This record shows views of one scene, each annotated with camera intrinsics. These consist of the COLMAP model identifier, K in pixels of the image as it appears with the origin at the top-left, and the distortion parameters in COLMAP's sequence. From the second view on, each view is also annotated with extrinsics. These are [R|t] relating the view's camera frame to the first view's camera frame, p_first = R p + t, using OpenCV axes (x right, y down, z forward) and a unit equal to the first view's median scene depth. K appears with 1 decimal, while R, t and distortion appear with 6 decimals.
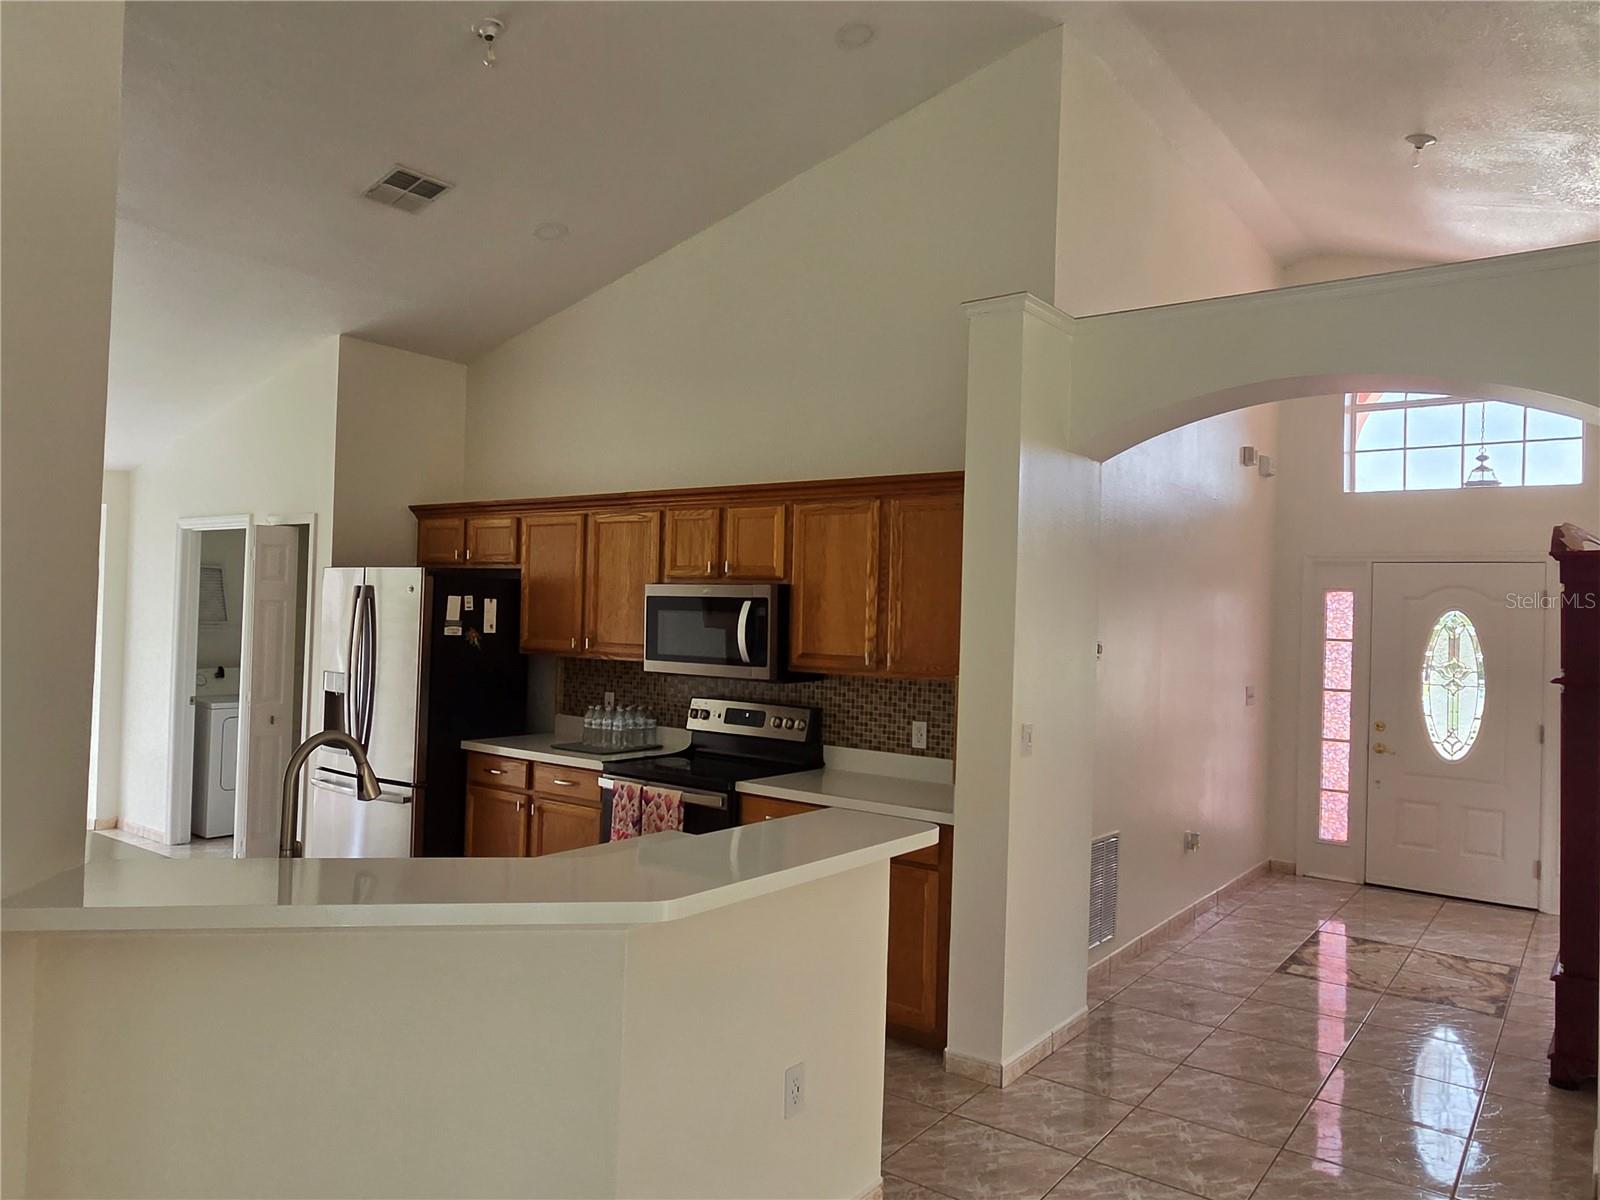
lens RADIAL K [[1099.2, 0, 806.1], [0, 1099.2, 596.1], [0, 0, 1]] dist [0.001194, 0.002883]
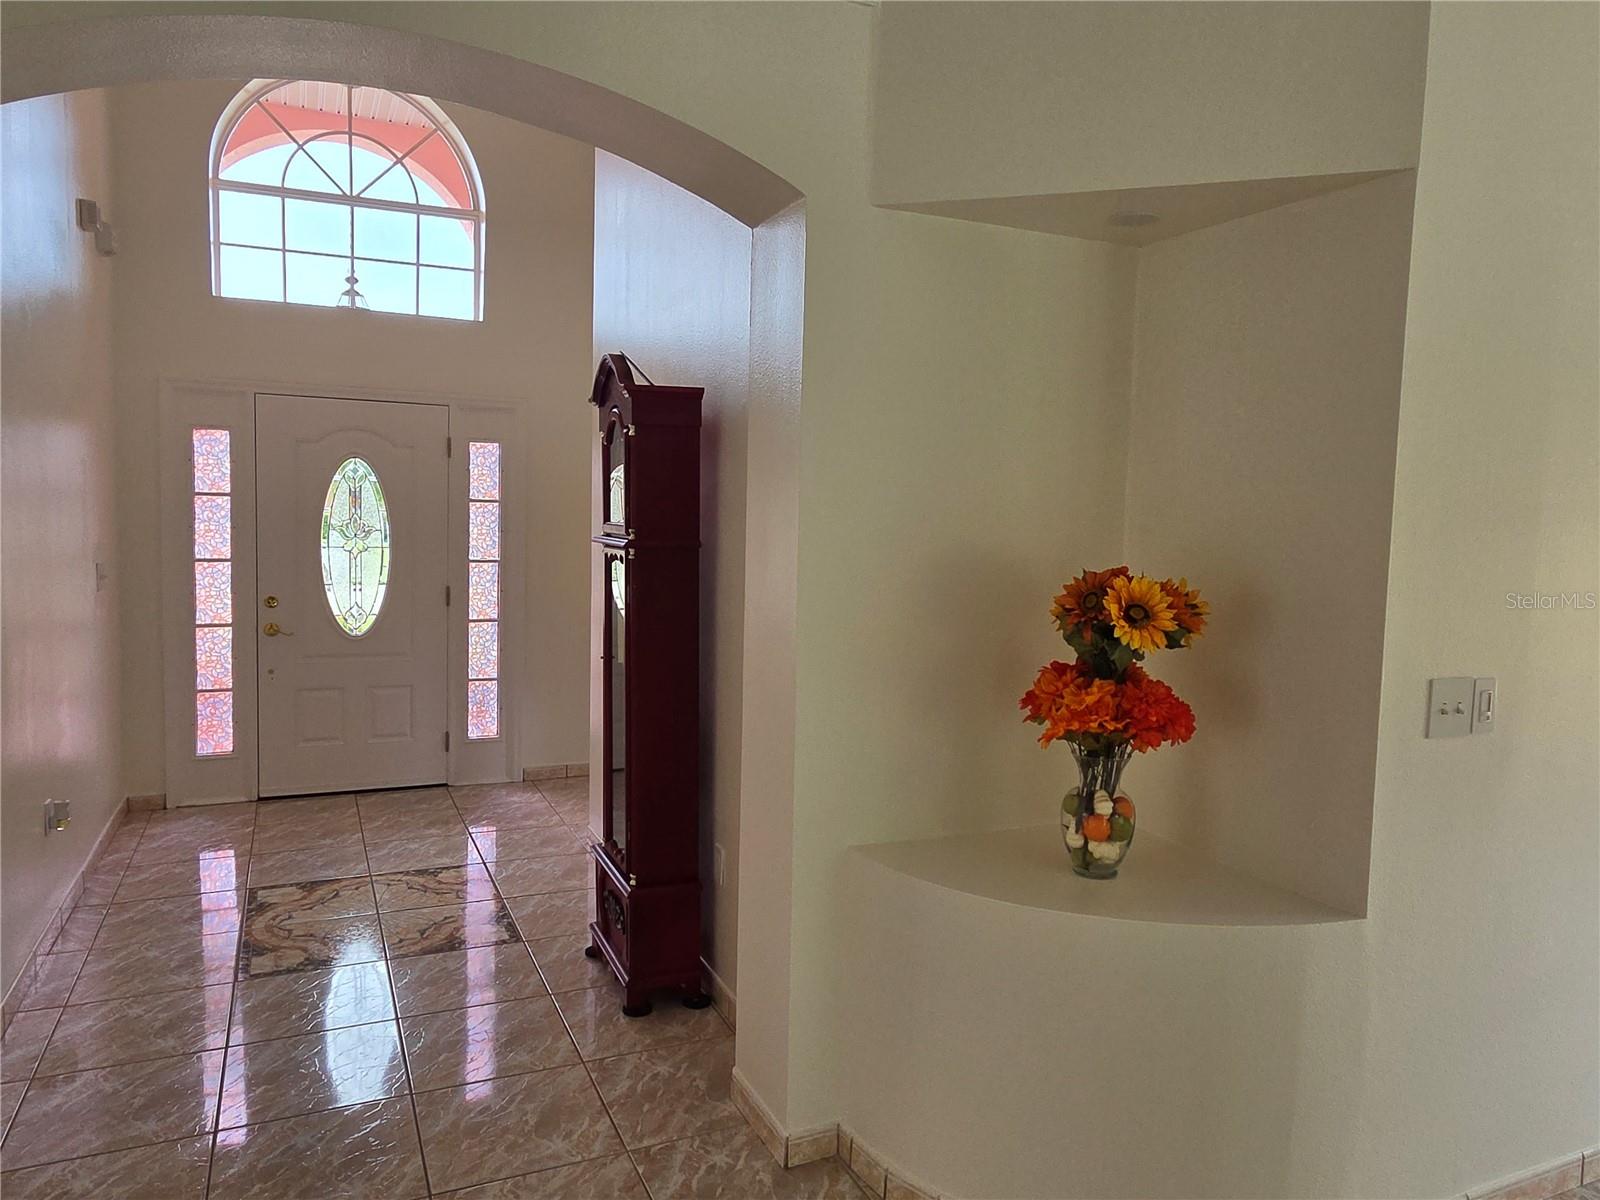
lens RADIAL K [[1099.2, 0, 806.1], [0, 1099.2, 596.1], [0, 0, 1]] dist [0.001194, 0.002883]
pose [[0.483768, -0.089796, 0.870578, 0.020146], [-0.028800, 0.992551, 0.118380, 0.010405], [-0.874722, -0.082341, 0.477578, 0.346958]]
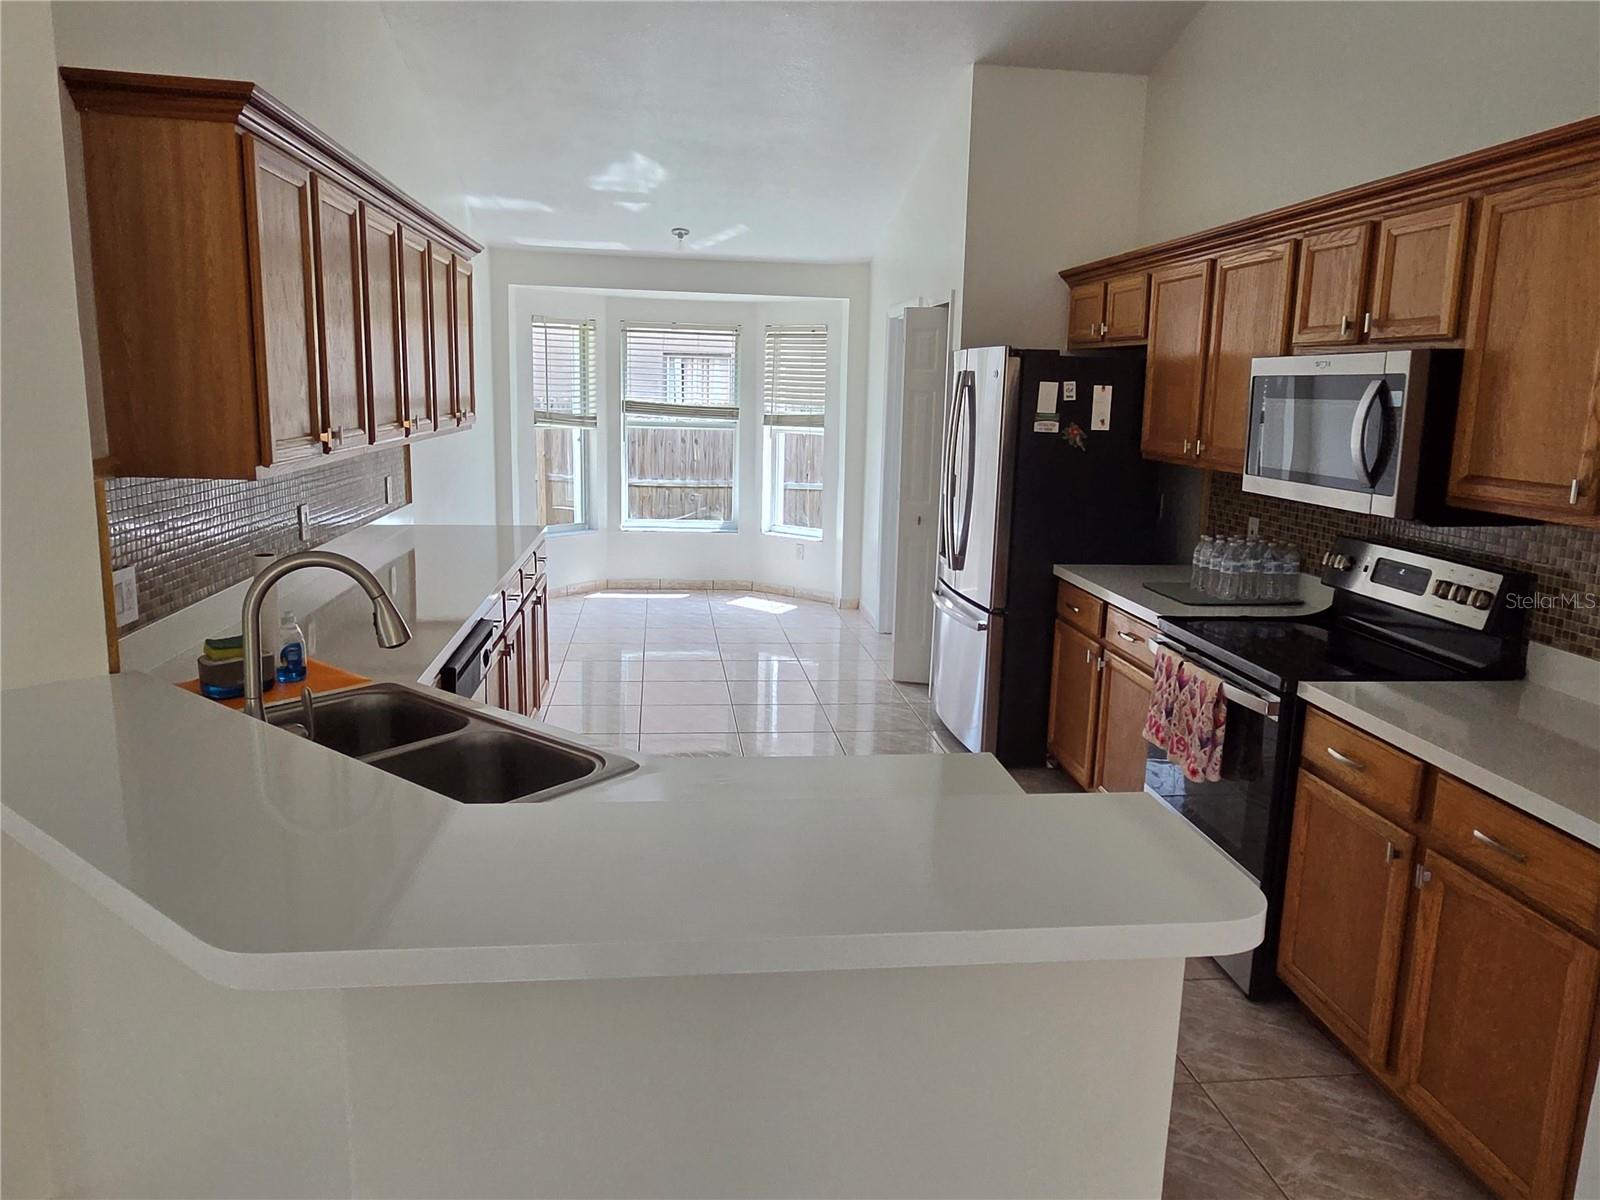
lens RADIAL K [[1106.2, 0, 808.2], [0, 1106.2, 595.6], [0, 0, 1]] dist [-0.001119, 0.002162]
pose [[0.686623, 0.123173, -0.716503, 0.148796], [0.007246, 0.984335, 0.176160, 0.009690], [0.726977, -0.126147, 0.674975, 0.319153]]
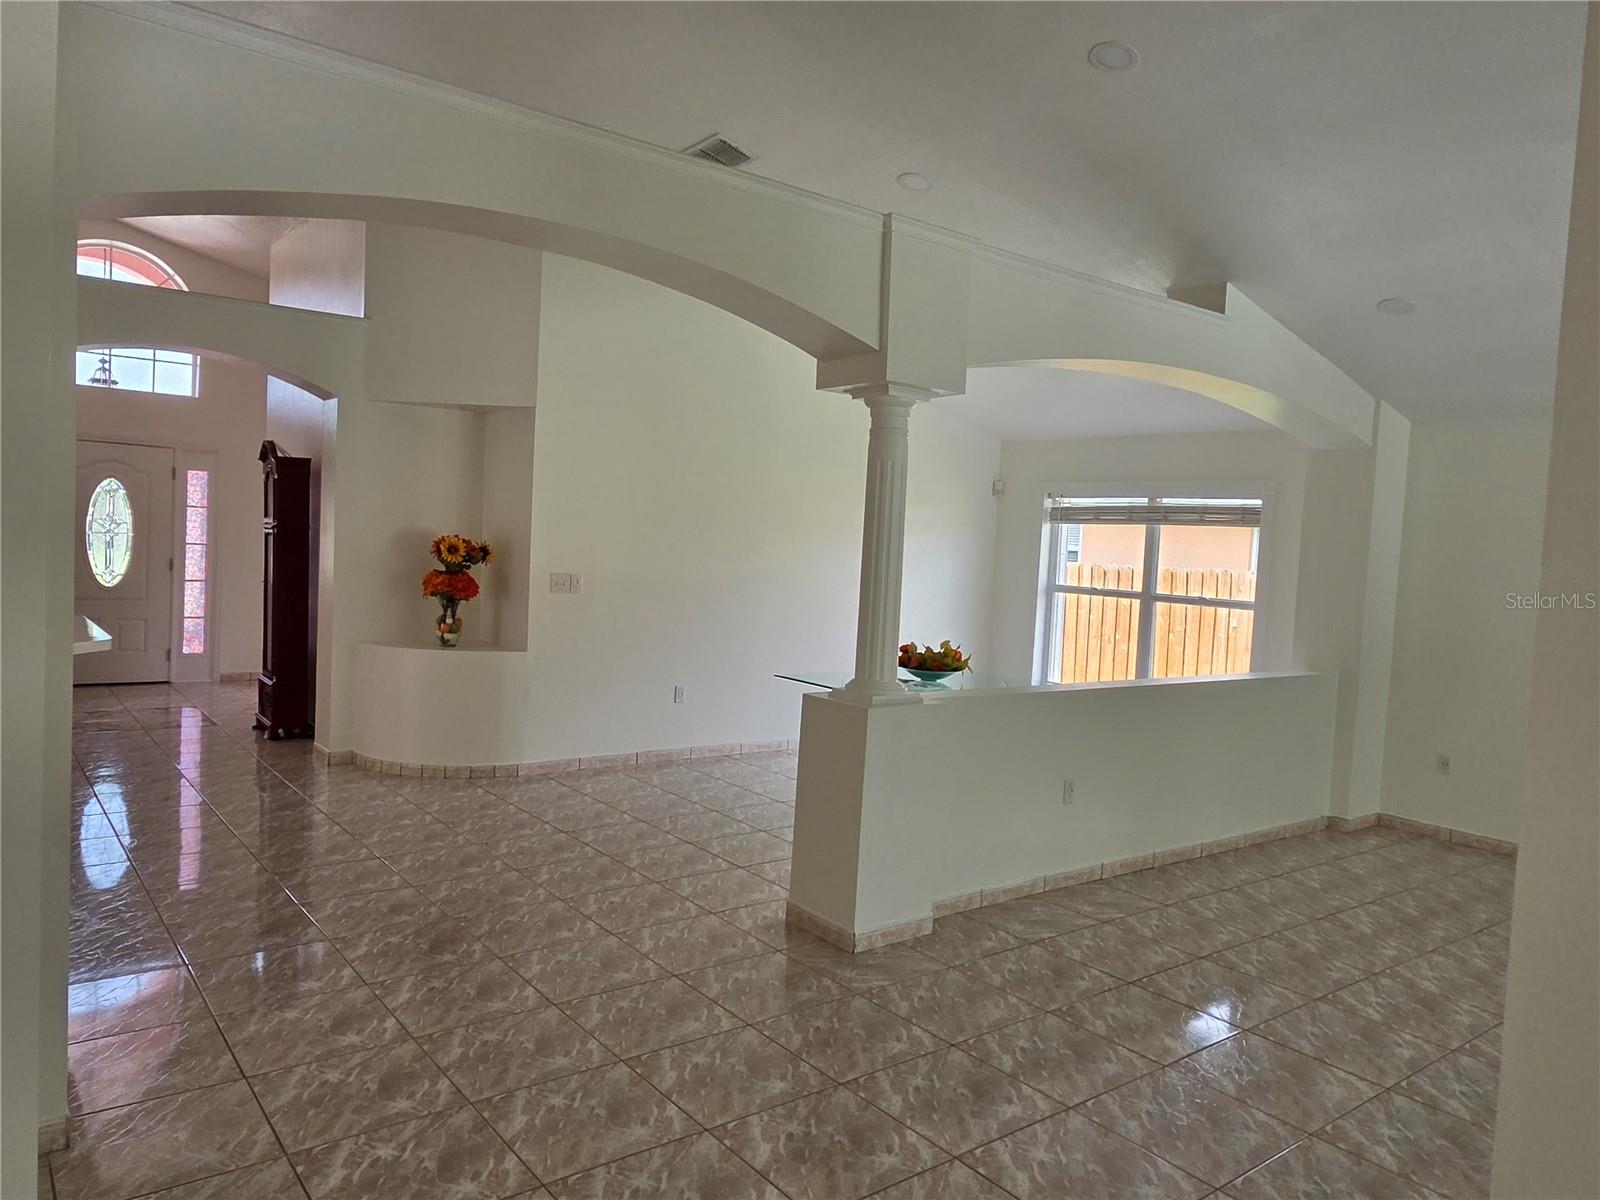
lens RADIAL K [[1106.2, 0, 808.2], [0, 1106.2, 595.6], [0, 0, 1]] dist [-0.001119, 0.002162]
pose [[0.267648, -0.066208, 0.961239, -0.617001], [-0.061717, 0.994410, 0.085677, -0.015294], [-0.961538, -0.082256, 0.262066, -0.254237]]
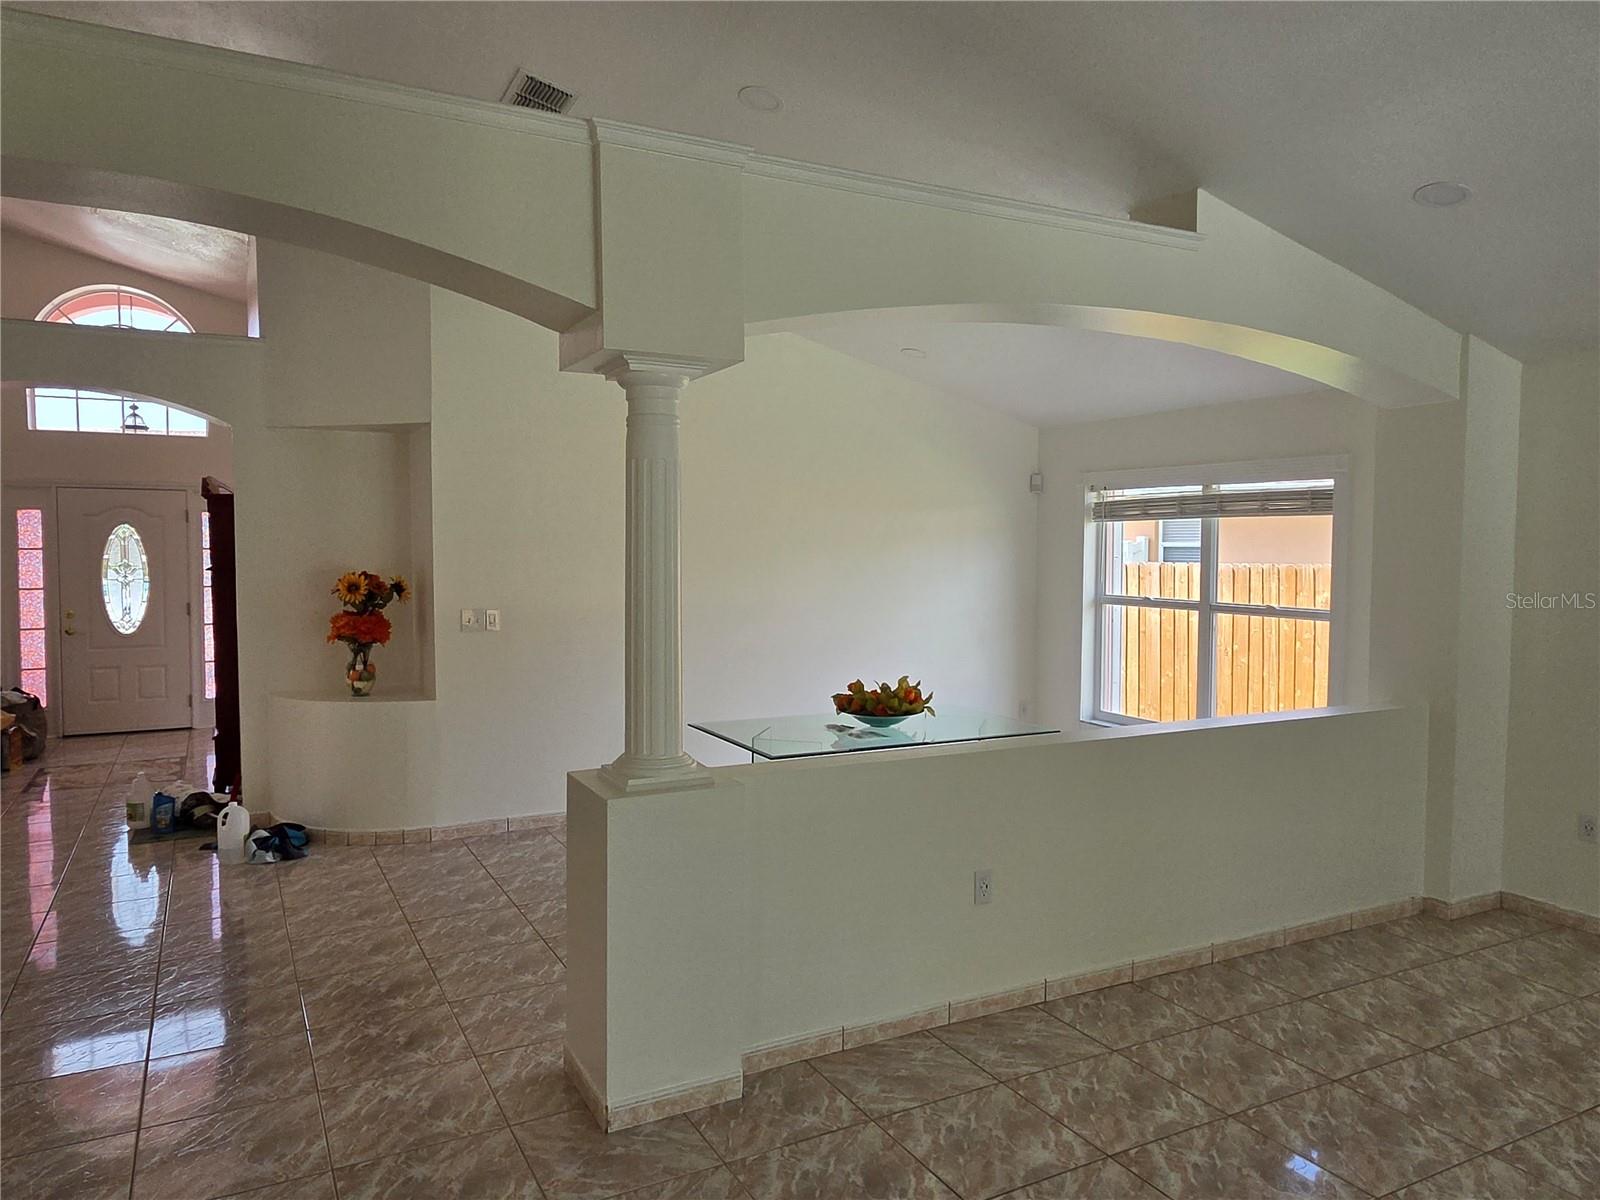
lens RADIAL K [[1099.2, 0, 806.1], [0, 1099.2, 596.1], [0, 0, 1]] dist [0.001194, 0.002883]
pose [[0.429585, -0.073659, 0.900017, -0.335269], [-0.007469, 0.996344, 0.085108, -0.024520], [-0.902996, -0.043283, 0.427464, -0.417048]]
